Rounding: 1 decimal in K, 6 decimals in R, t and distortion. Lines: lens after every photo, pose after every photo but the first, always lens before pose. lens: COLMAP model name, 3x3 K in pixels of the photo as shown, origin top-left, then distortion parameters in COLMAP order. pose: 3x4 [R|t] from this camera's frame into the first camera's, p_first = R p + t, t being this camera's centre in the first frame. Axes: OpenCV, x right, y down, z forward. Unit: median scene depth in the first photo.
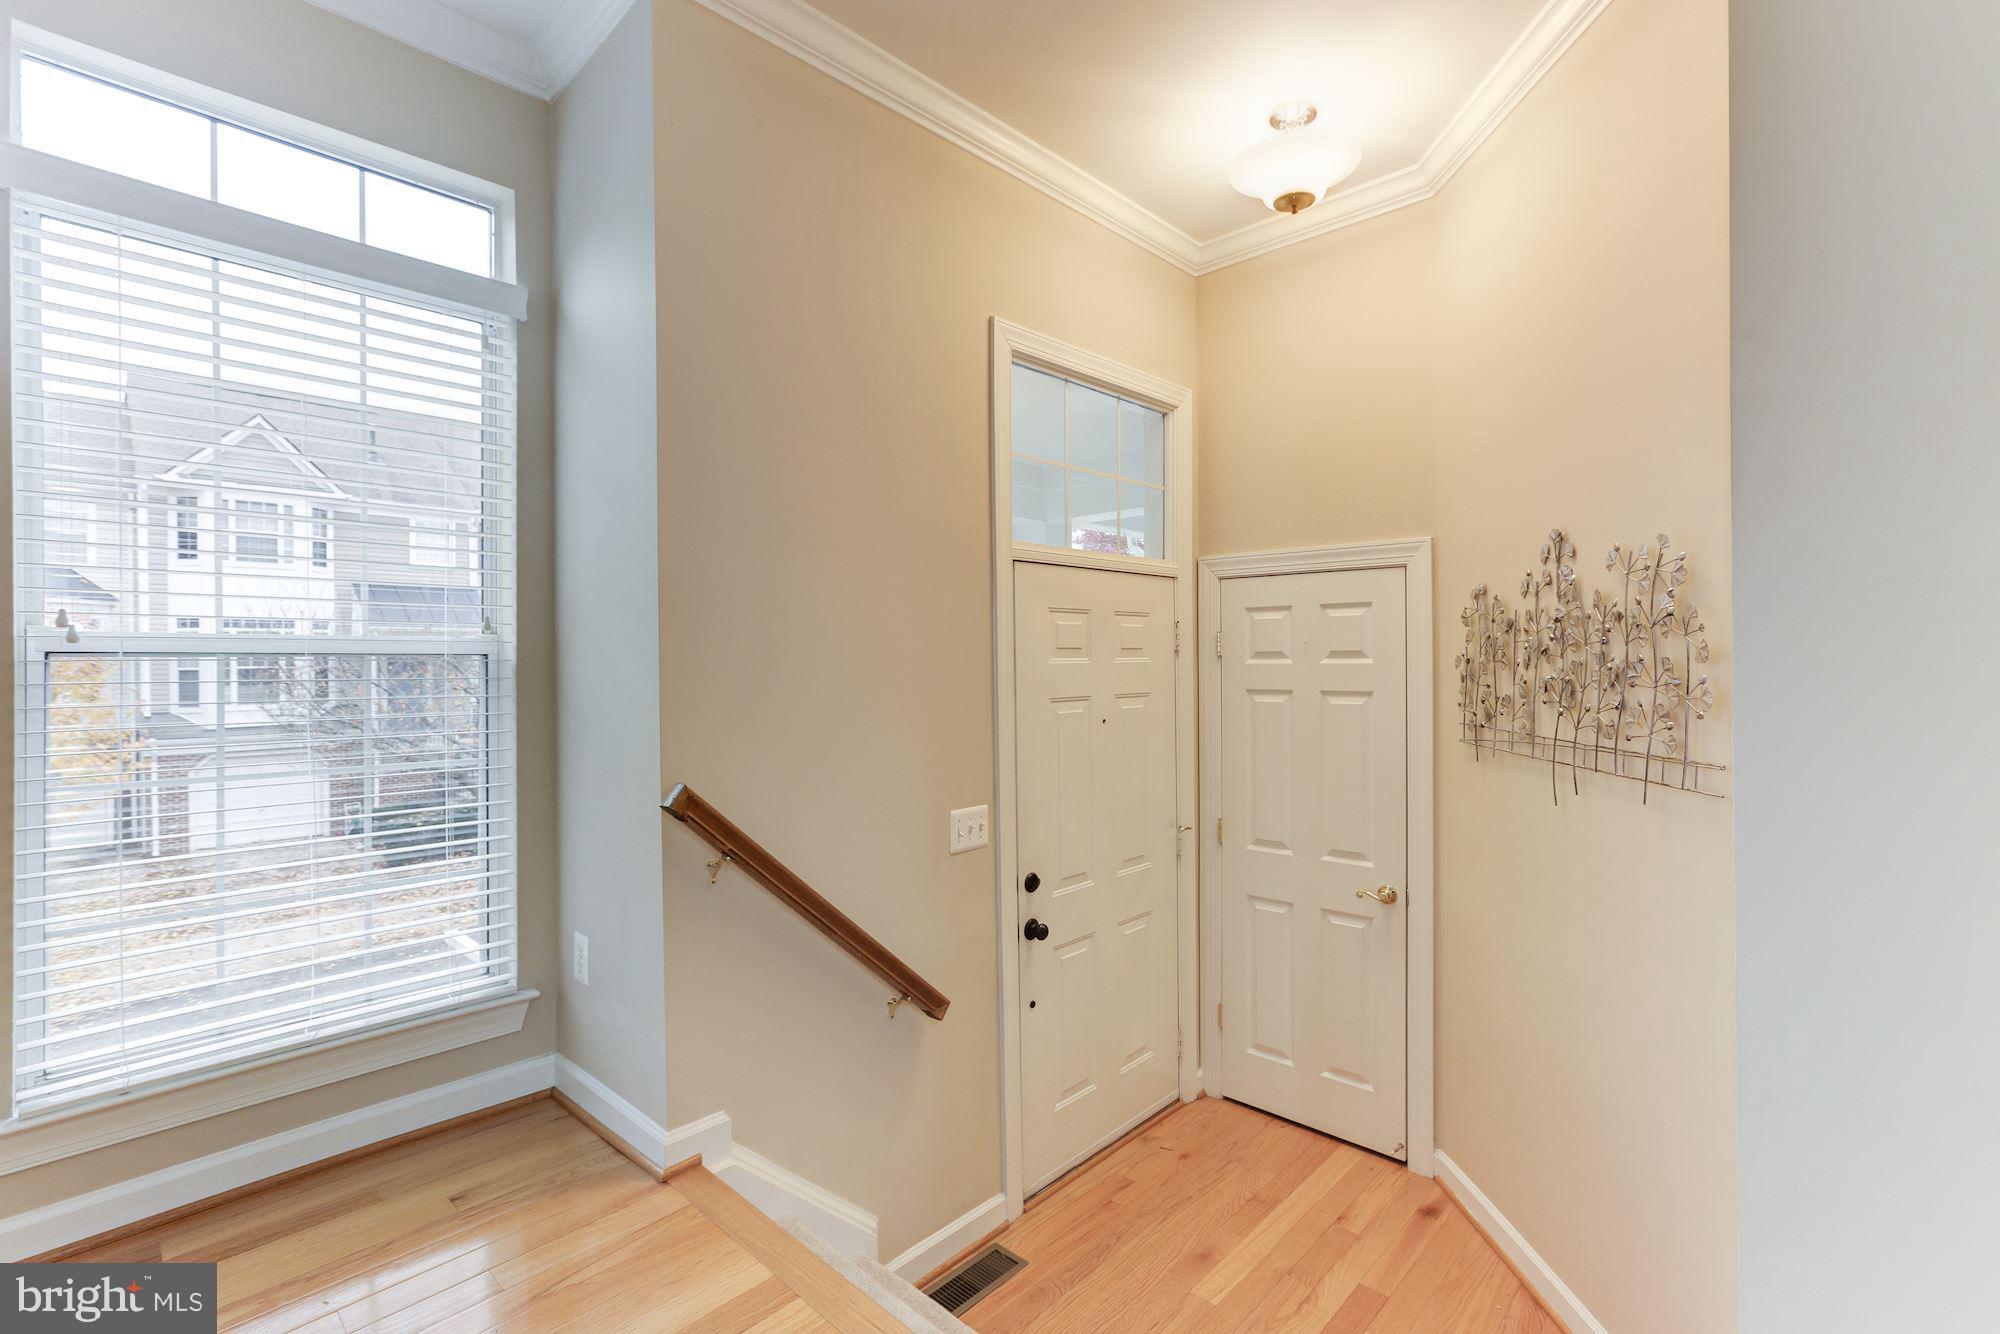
lens RADIAL K [[905.7, 0, 1004.9], [0, 905.7, 661.1], [0, 0, 1]] dist [-0.029340, 0.016786]
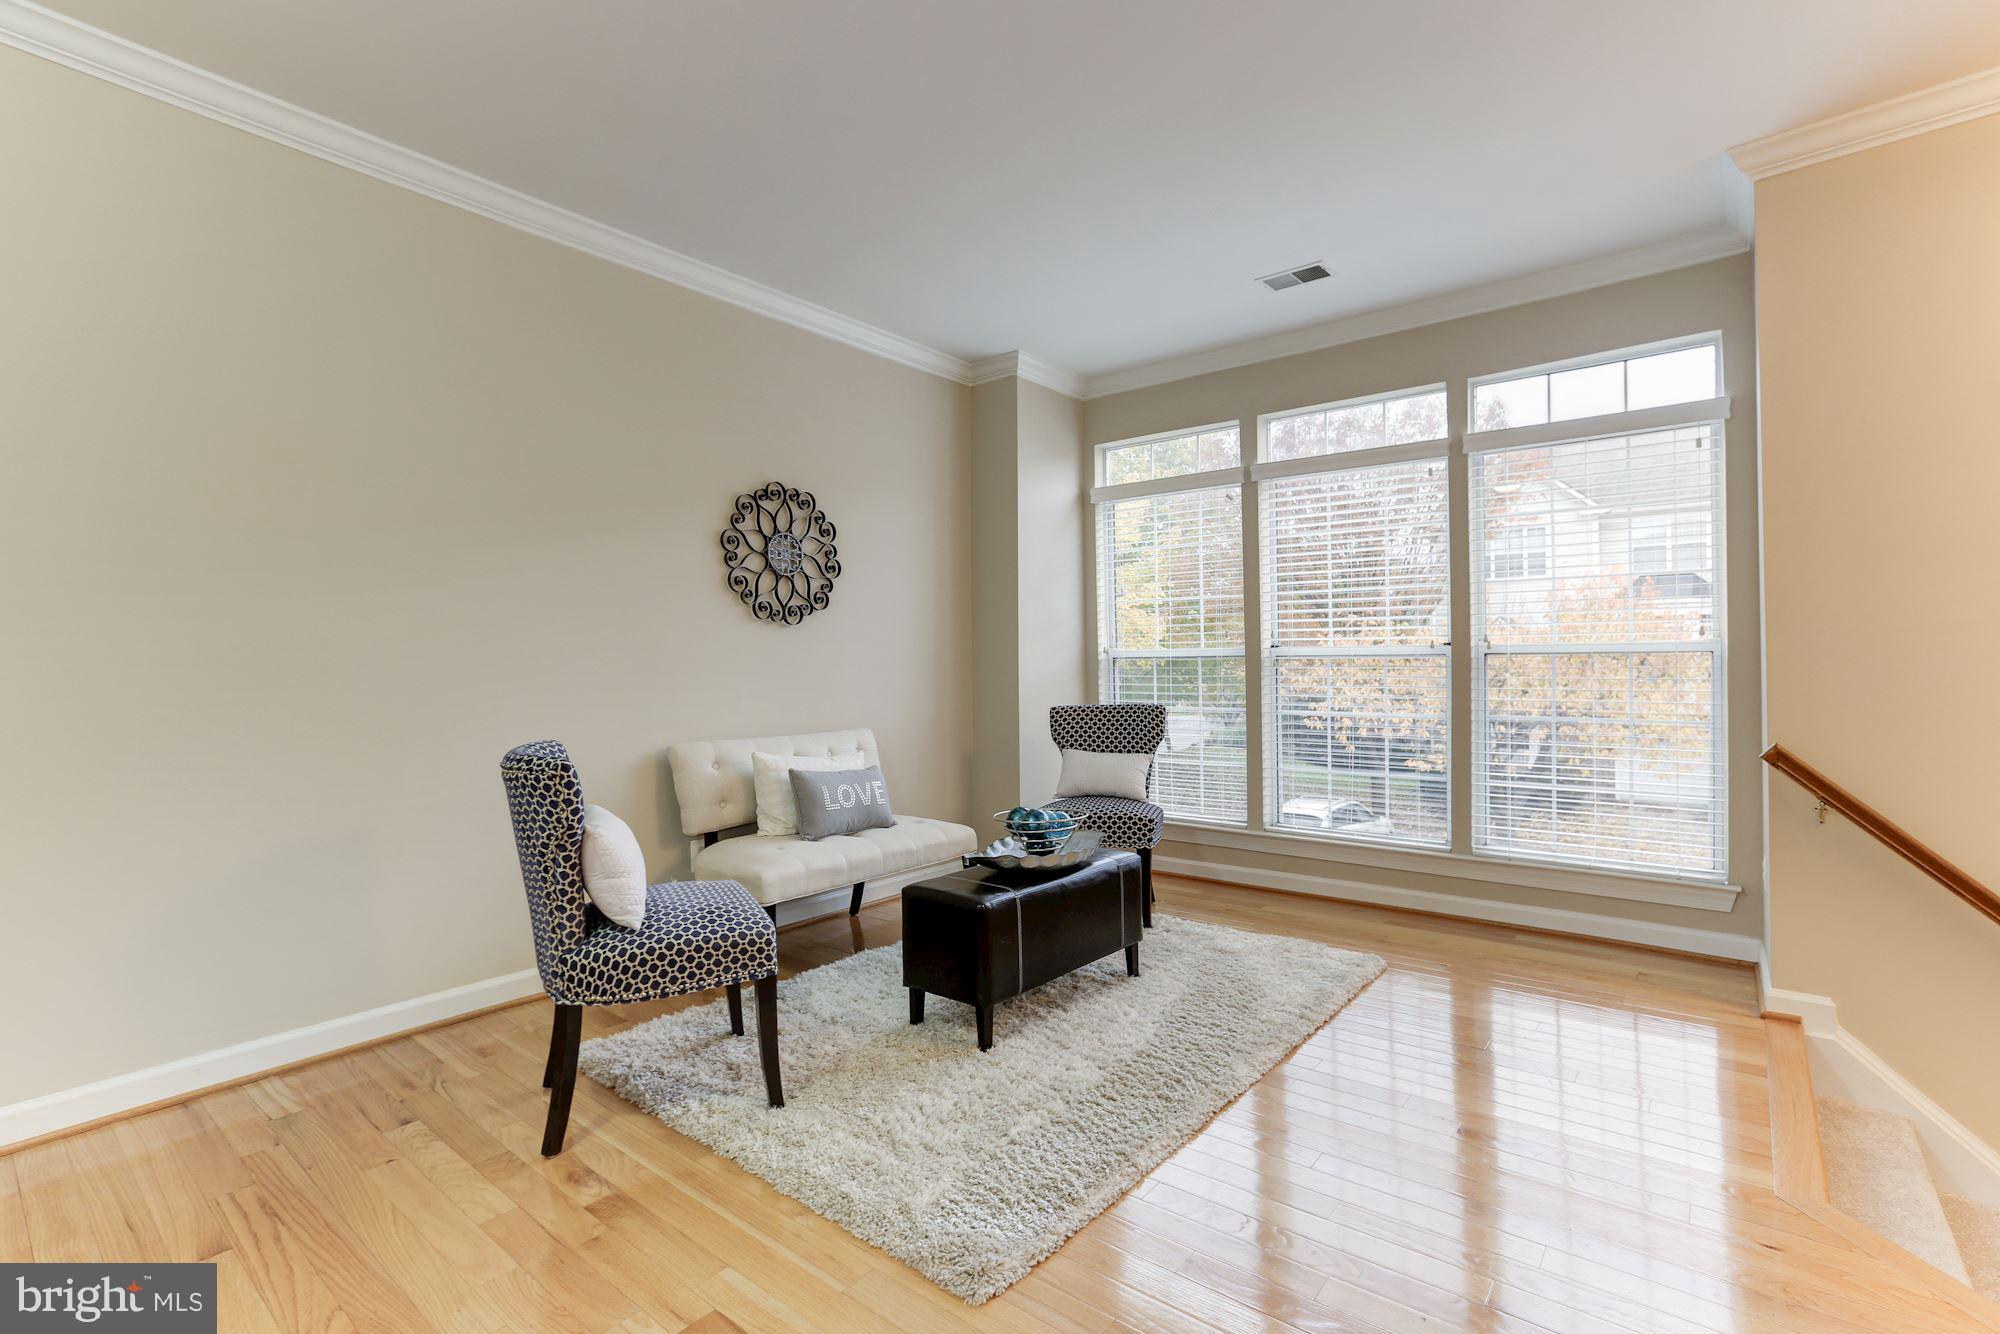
lens RADIAL K [[905.7, 0, 1003.7], [0, 905.7, 675.1], [0, 0, 1]] dist [-0.029340, 0.016786]
pose [[0.072689, 0.023703, -0.997073, 0.771459], [0.011545, 0.999631, 0.024605, -0.017195], [0.997288, -0.013300, 0.072389, -0.258572]]
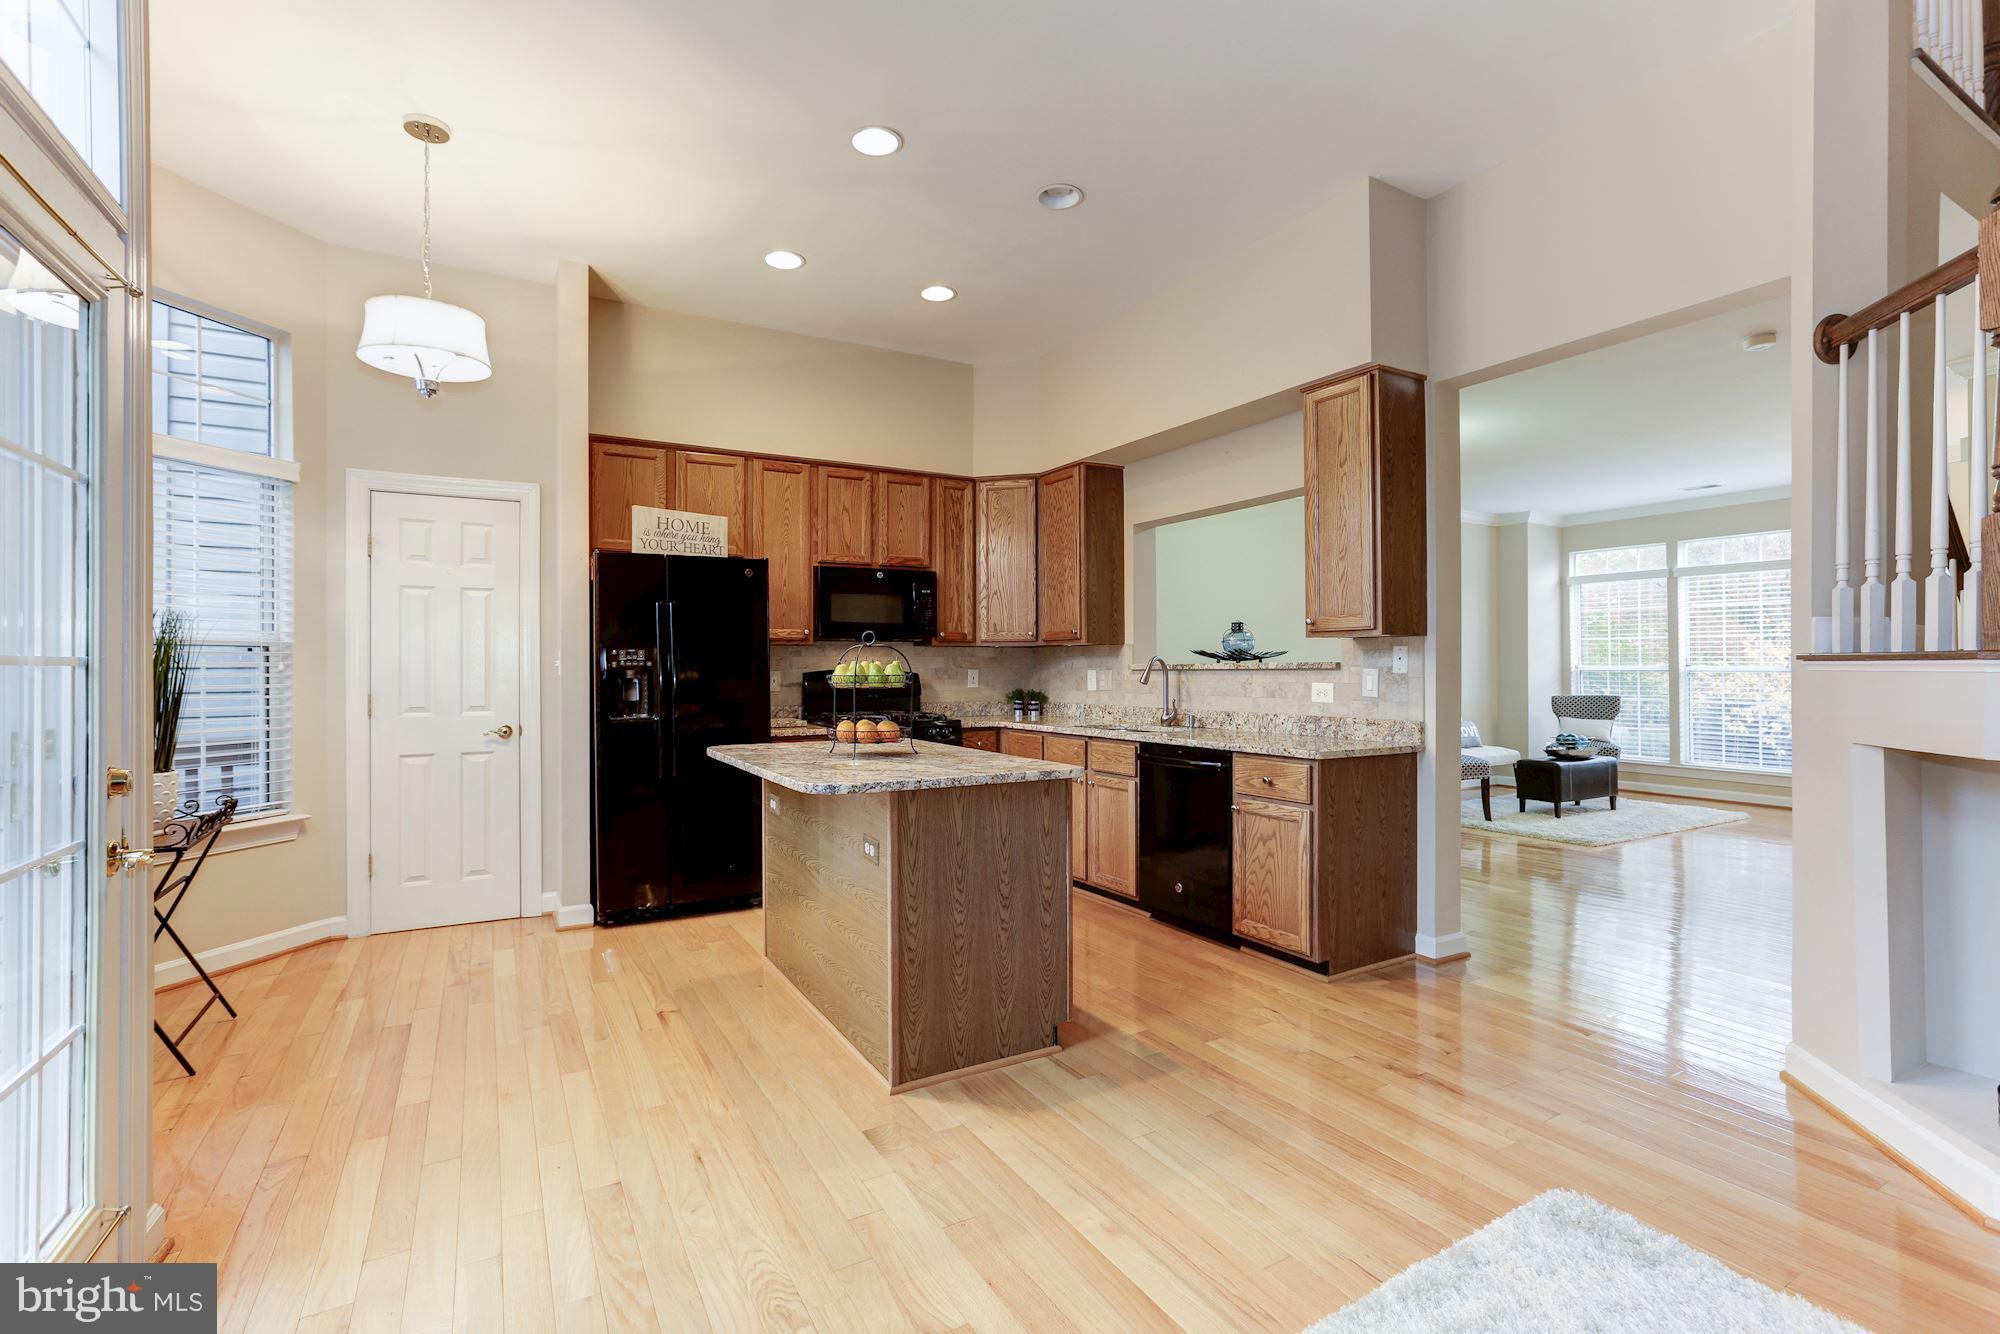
lens RADIAL K [[905.7, 0, 1004.1], [0, 905.7, 666.1], [0, 0, 1]] dist [-0.029340, 0.016786]
pose [[-0.291244, 0.009214, -0.956604, 2.997311], [0.006625, 0.999949, 0.007614, -0.067885], [0.956626, -0.004120, -0.291290, -1.071169]]
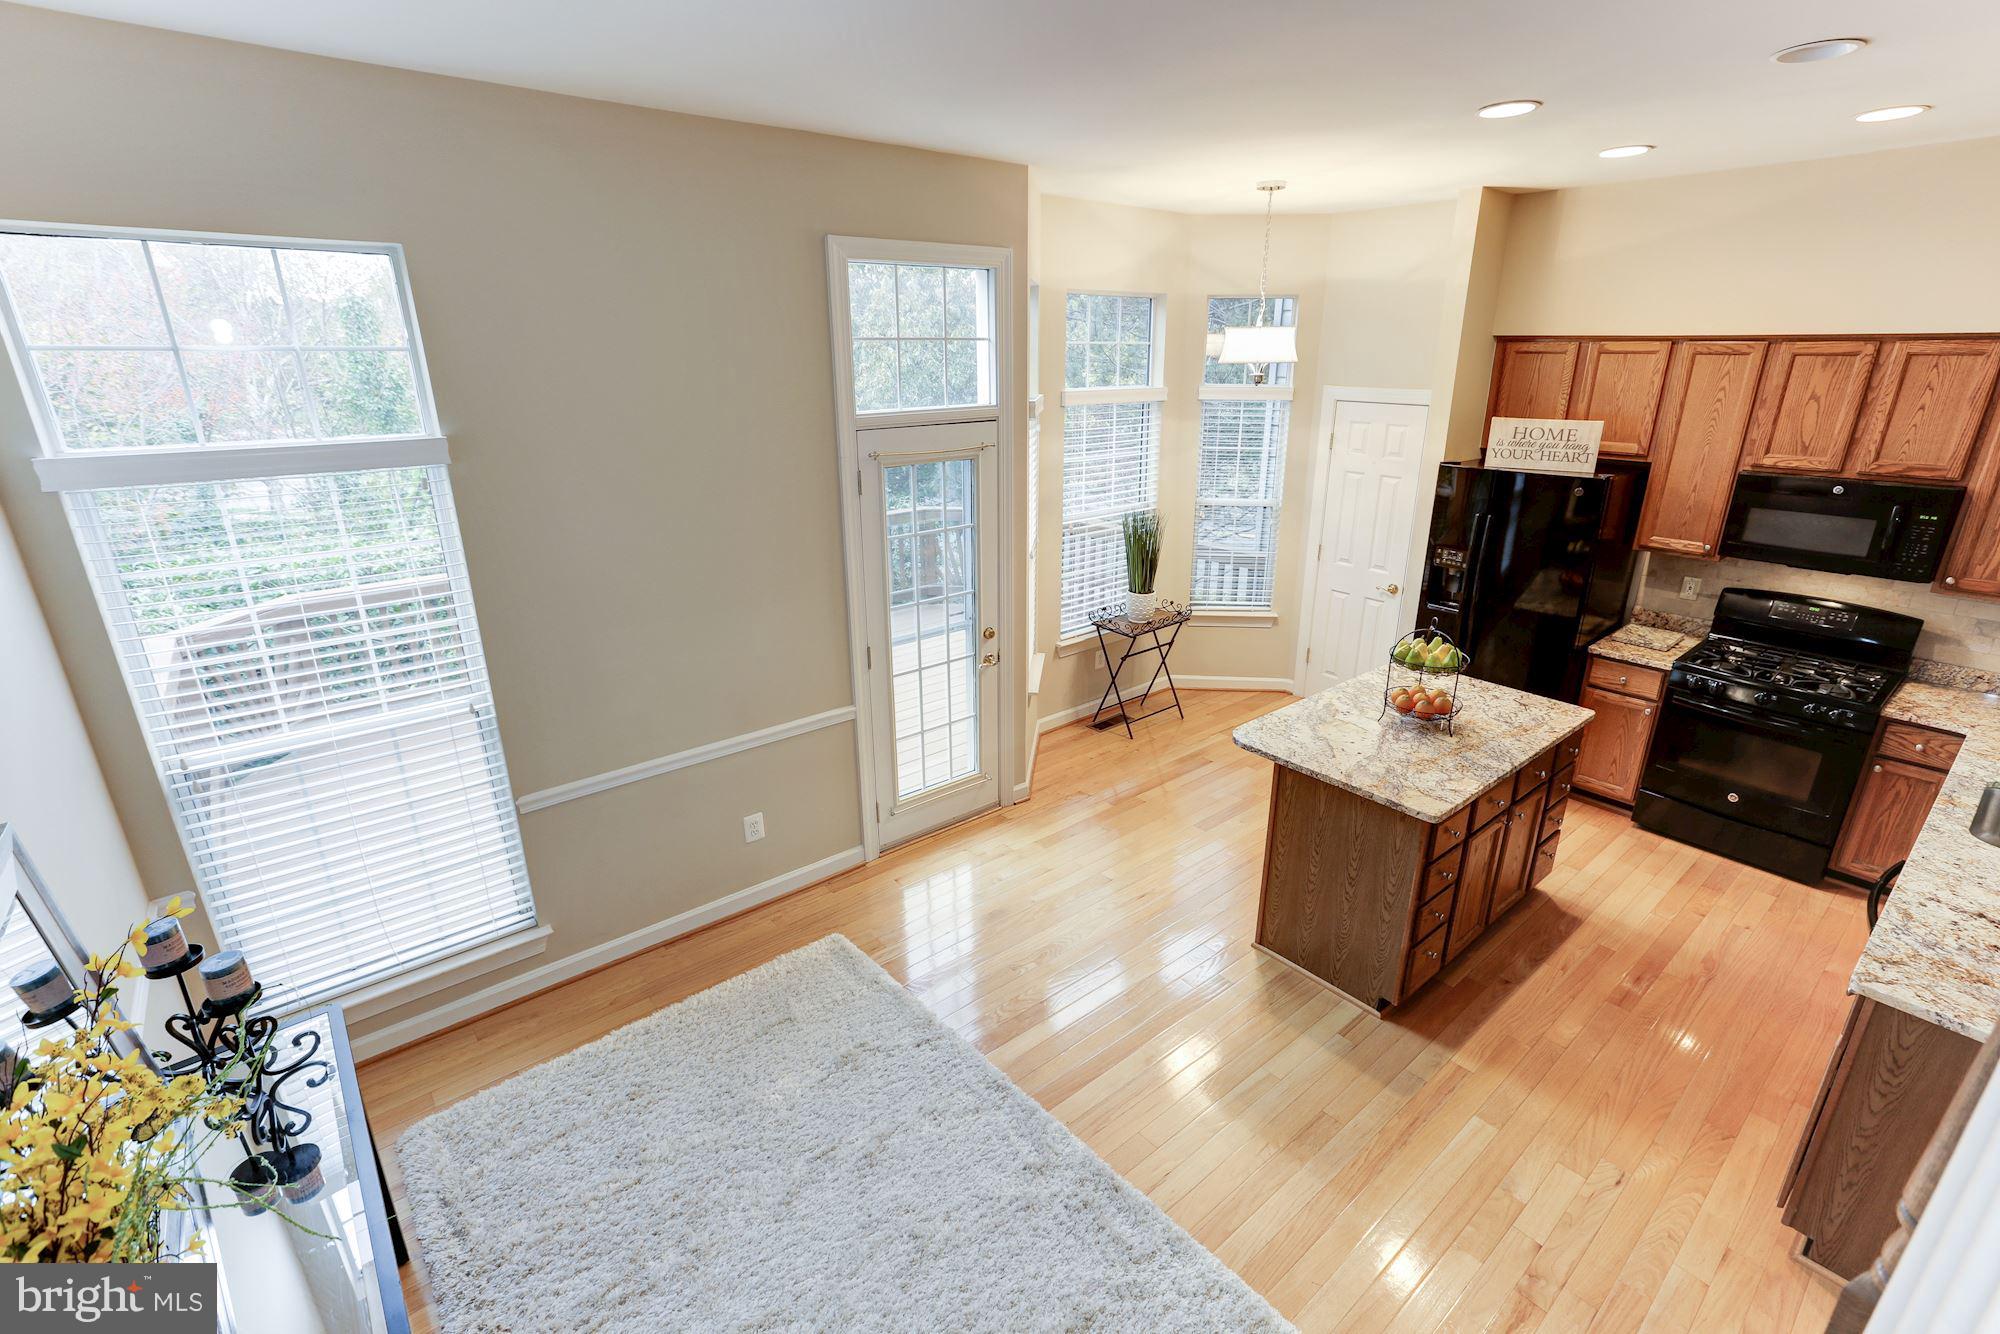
lens RADIAL K [[905.7, 0, 1001.3], [0, 905.7, 659.3], [0, 0, 1]] dist [-0.029340, 0.016786]
pose [[-0.992419, -0.029453, 0.119320, 2.281847], [0.011246, 0.945024, 0.326809, -0.545934], [-0.122386, 0.325673, -0.937528, -0.143922]]
